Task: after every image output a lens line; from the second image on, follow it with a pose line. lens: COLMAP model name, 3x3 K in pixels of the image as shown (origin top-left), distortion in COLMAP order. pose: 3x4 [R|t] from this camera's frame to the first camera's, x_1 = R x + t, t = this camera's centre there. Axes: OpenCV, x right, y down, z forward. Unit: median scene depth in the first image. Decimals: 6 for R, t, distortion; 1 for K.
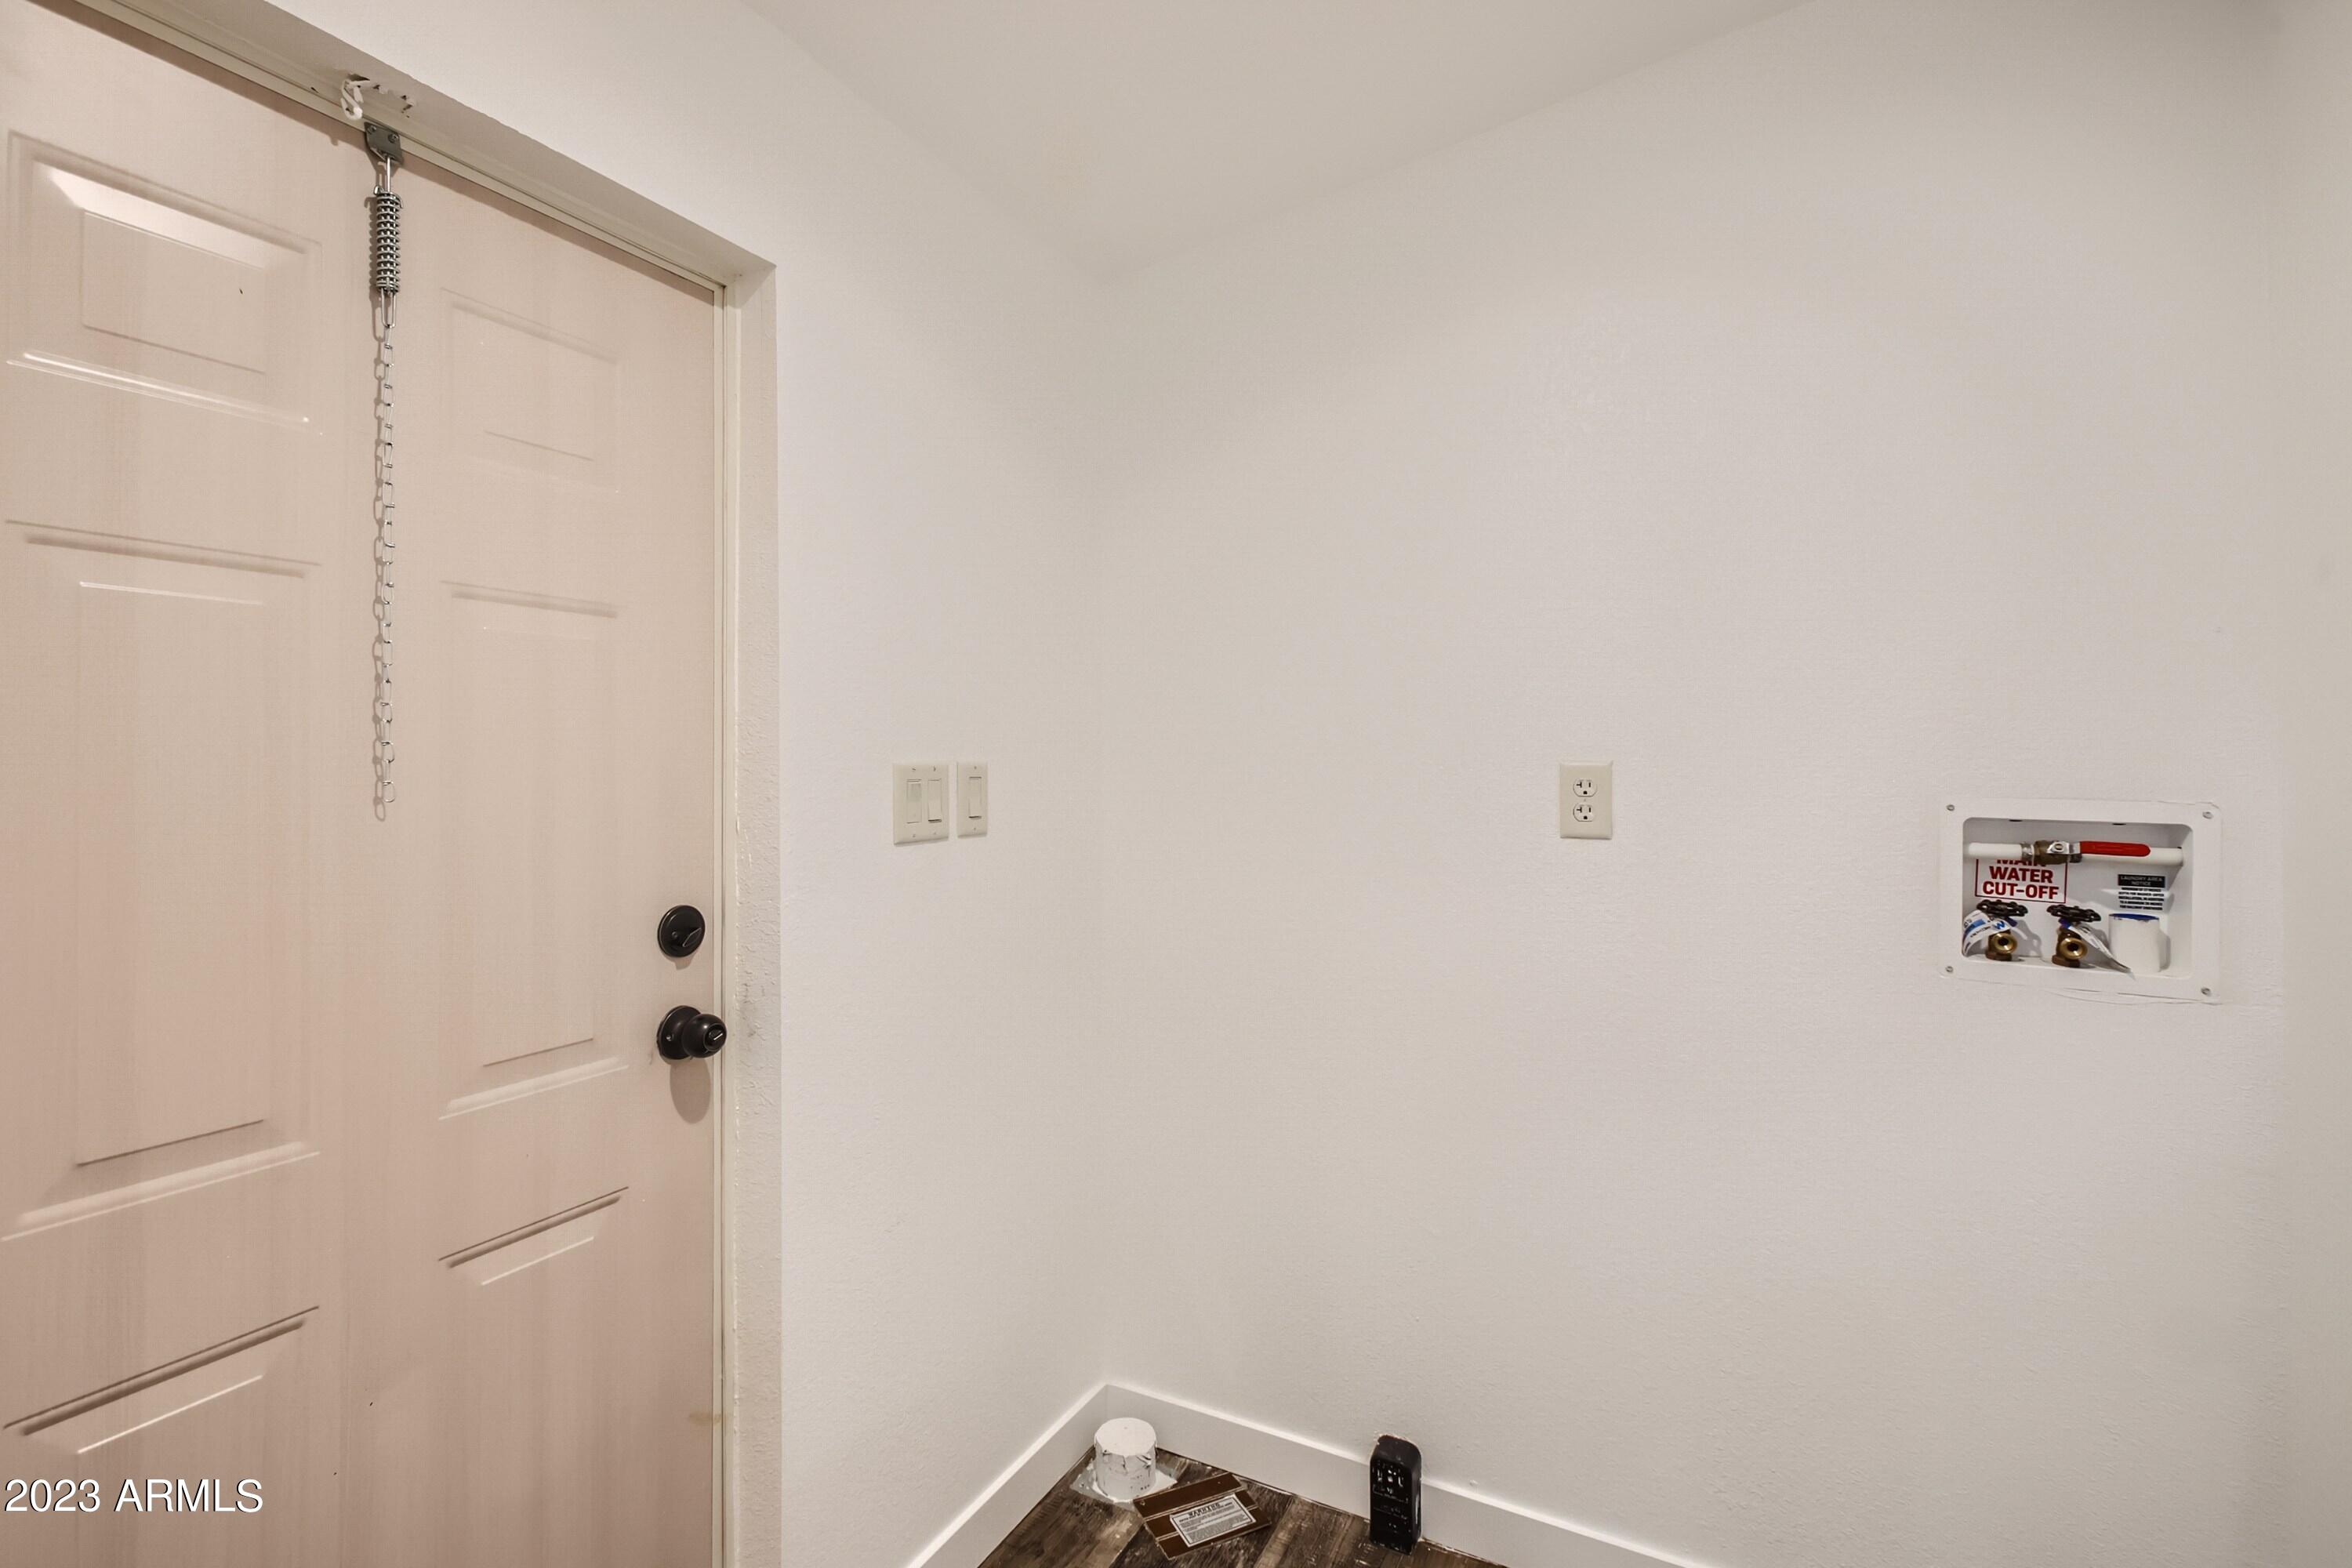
lens RADIAL K [[1092.1, 0, 1169.5], [0, 1092.1, 777.0], [0, 0, 1]] dist [0.004728, -0.002946]
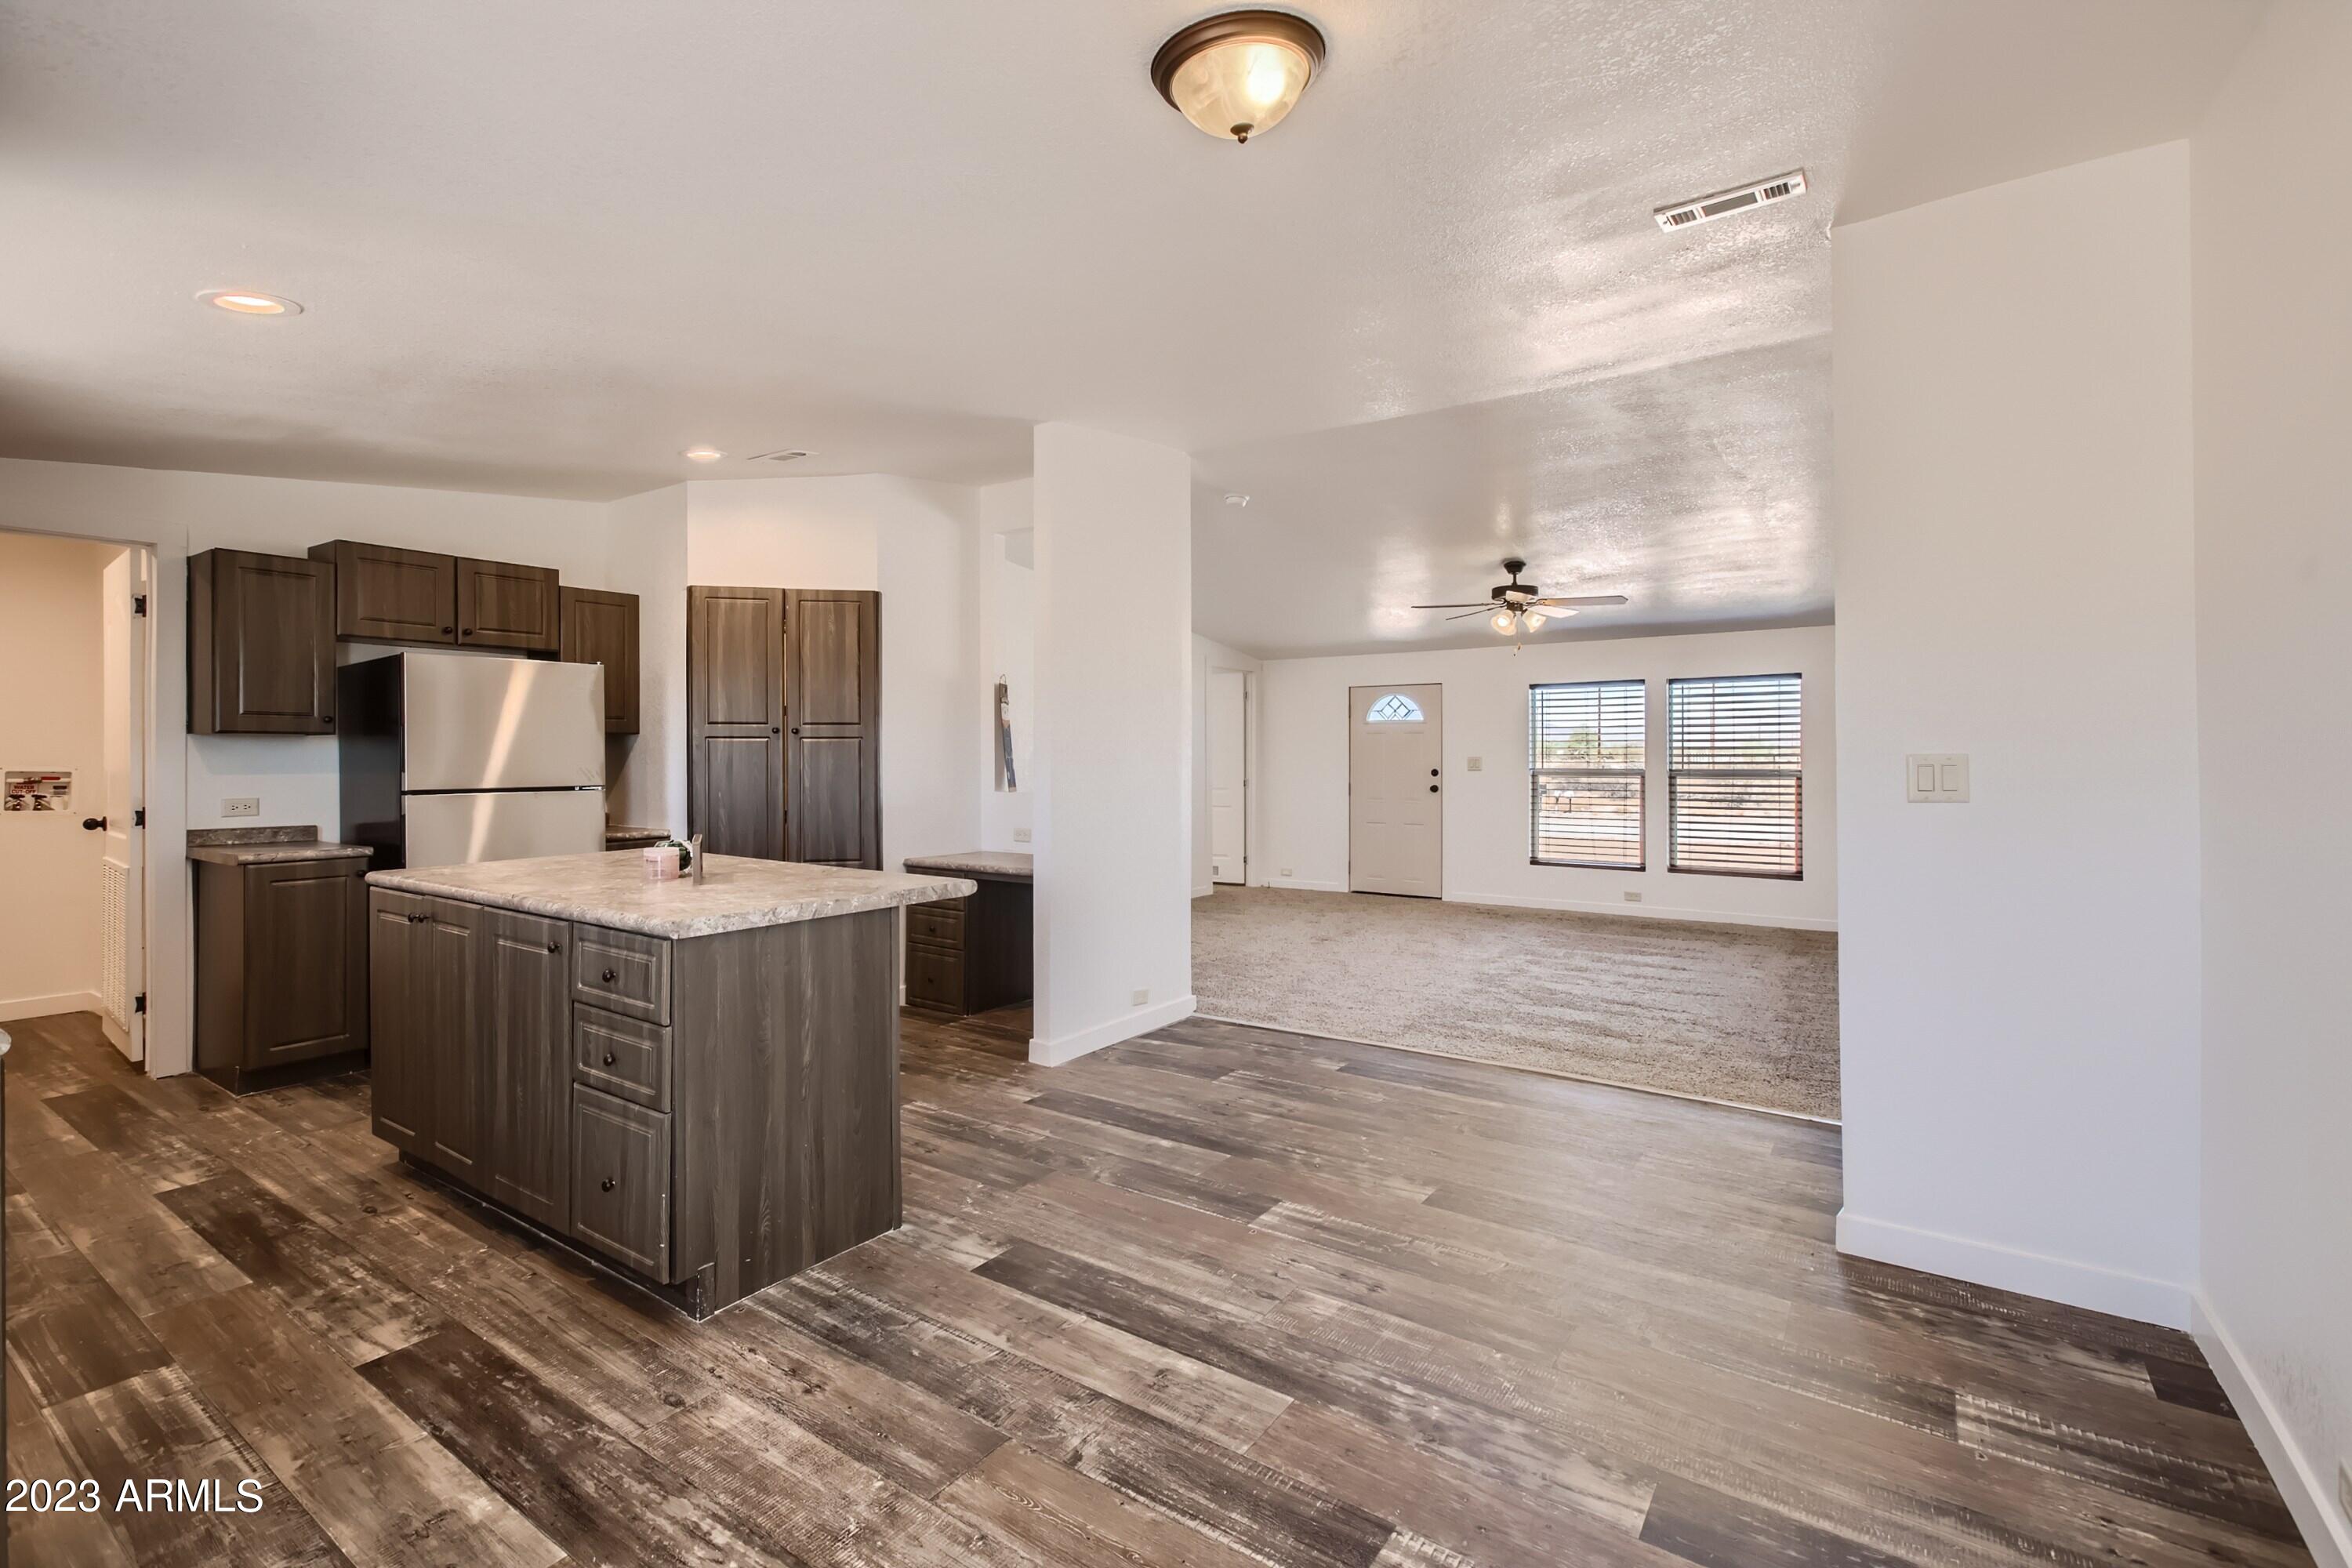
lens RADIAL K [[1056.4, 0, 1163.3], [0, 1056.4, 751.9], [0, 0, 1]] dist [0.012627, -0.005735]
pose [[0.132903, 0.004523, 0.991119, -2.299464], [0.004254, 0.999978, -0.005133, 0.005915], [-0.991120, 0.004899, 0.132881, -3.336412]]
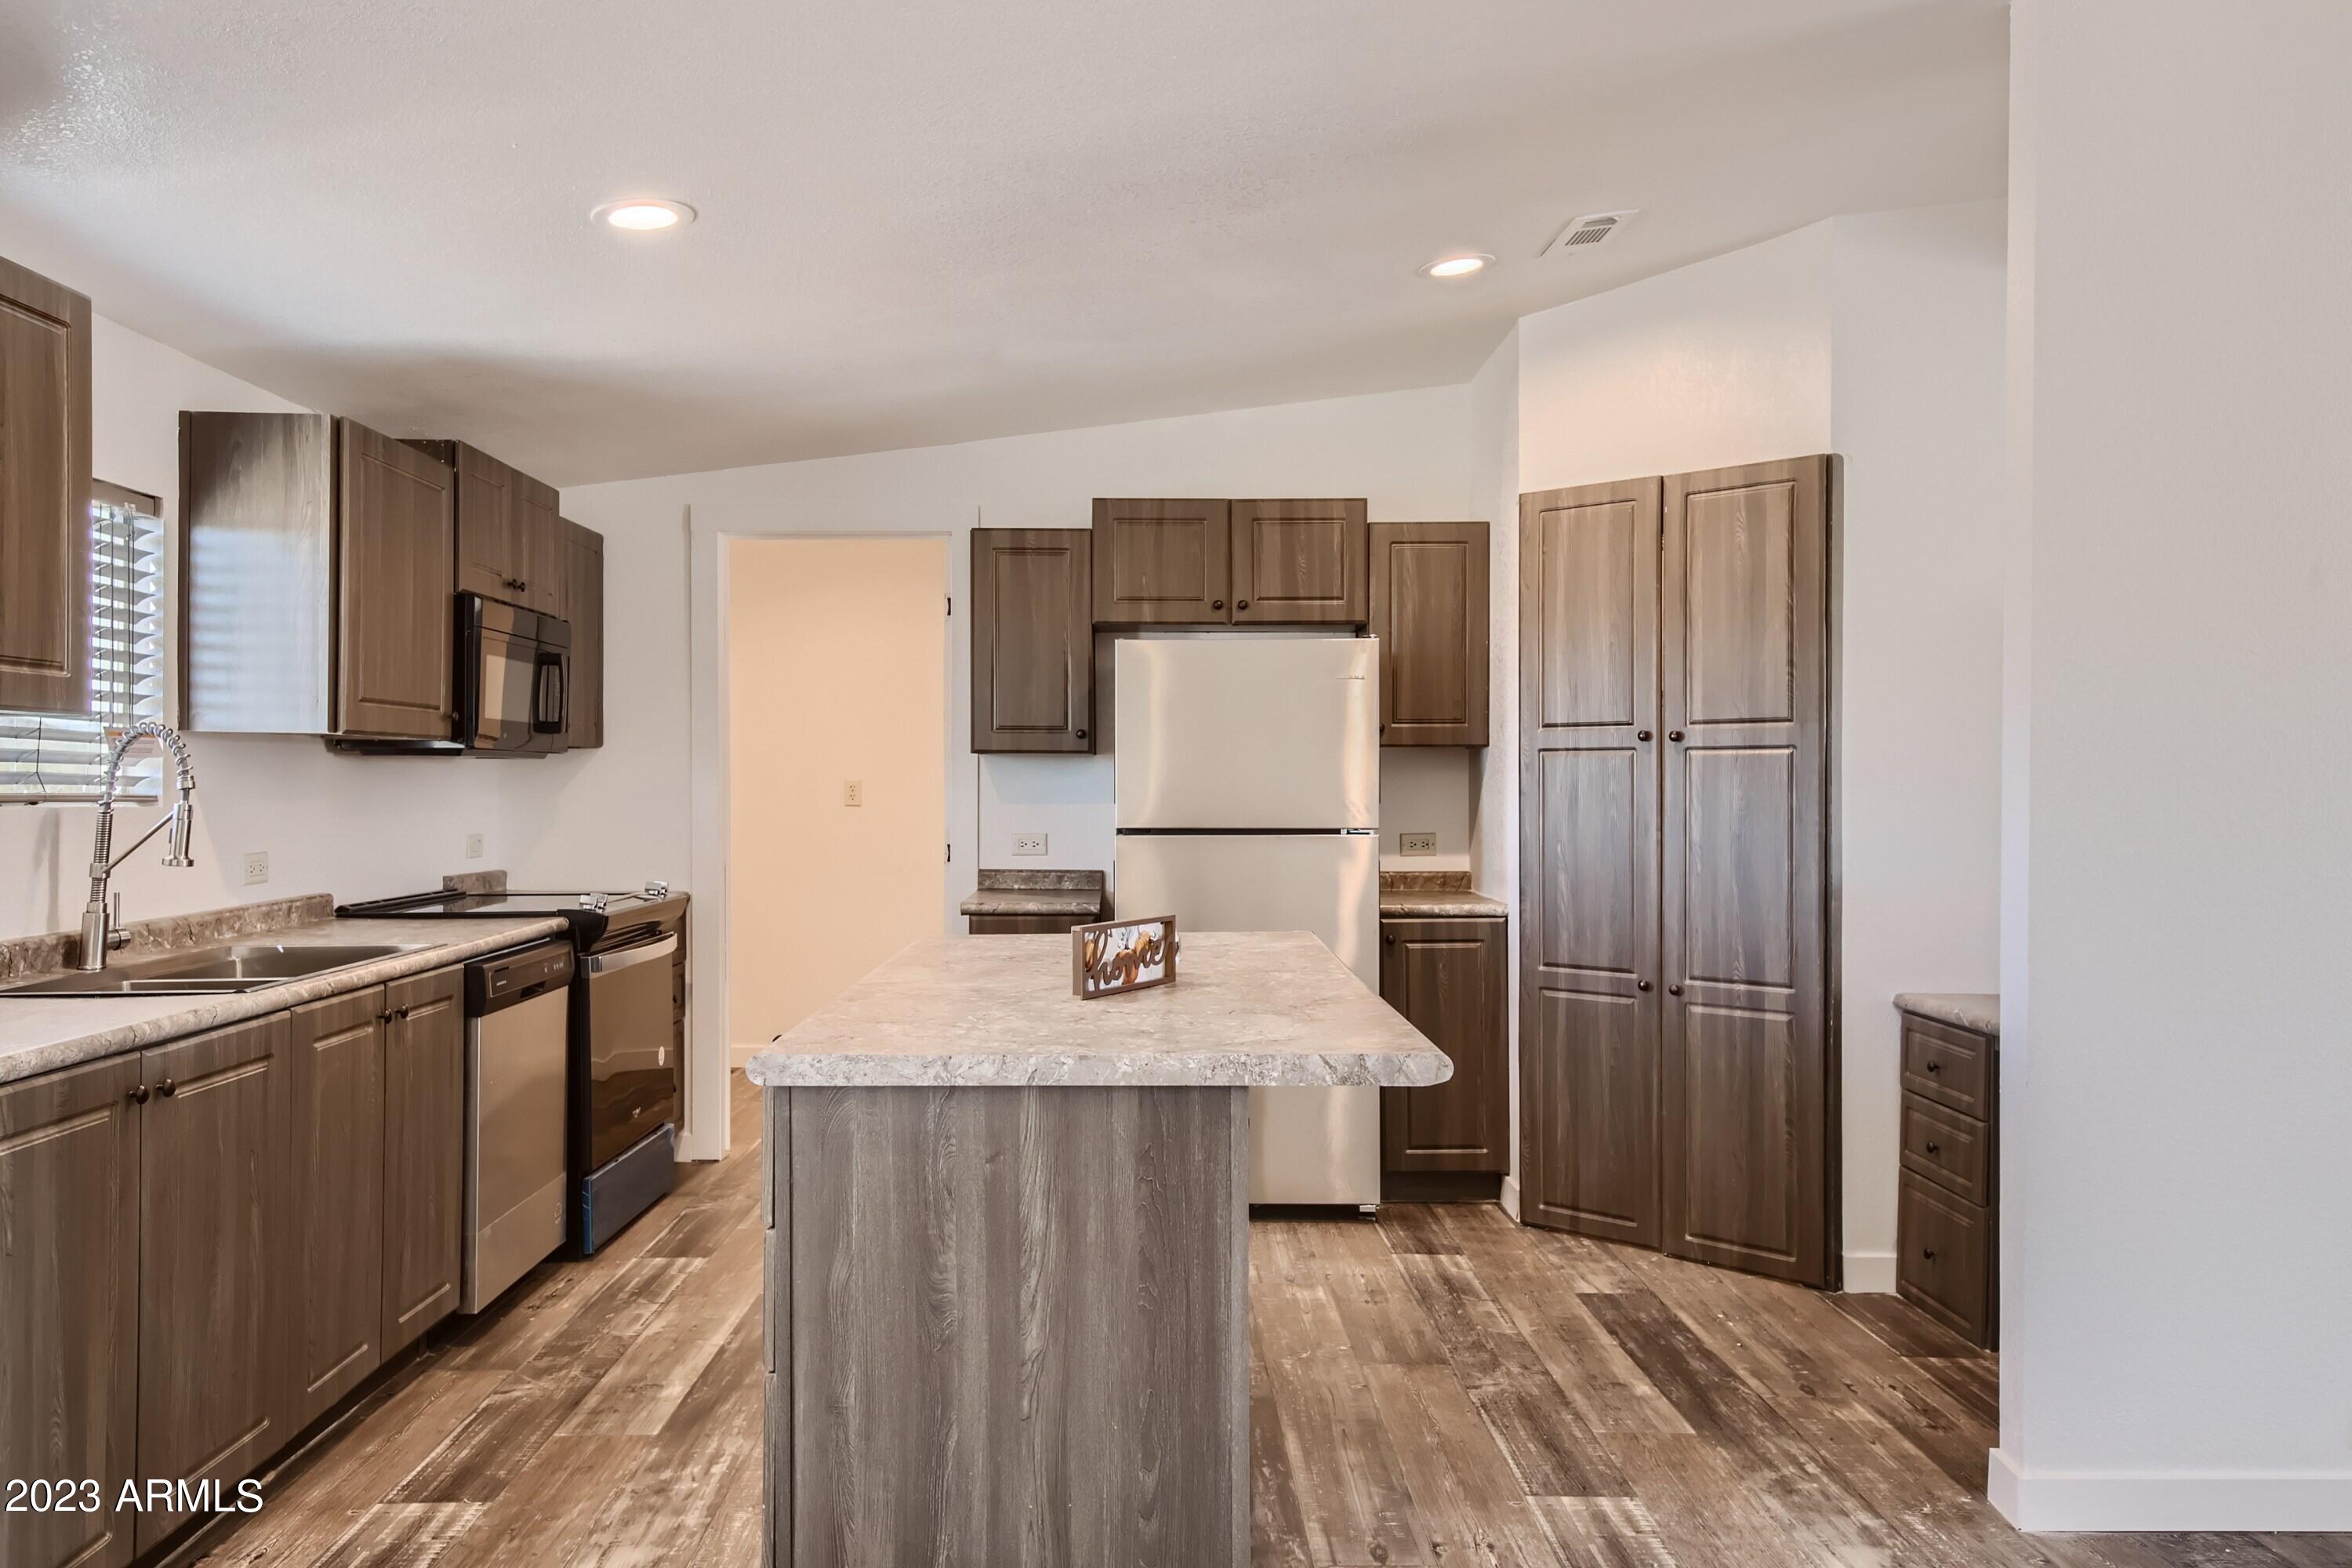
lens RADIAL K [[1664.2, 0, 1144.5], [0, 1664.2, 801.1], [0, 0, 1]] dist [0.025186, 0.006809]
pose [[0.883820, -0.003415, 0.467814, -1.180869], [-0.000676, 0.999963, 0.008578, 0.004800], [-0.467826, -0.007898, 0.883785, -3.899425]]
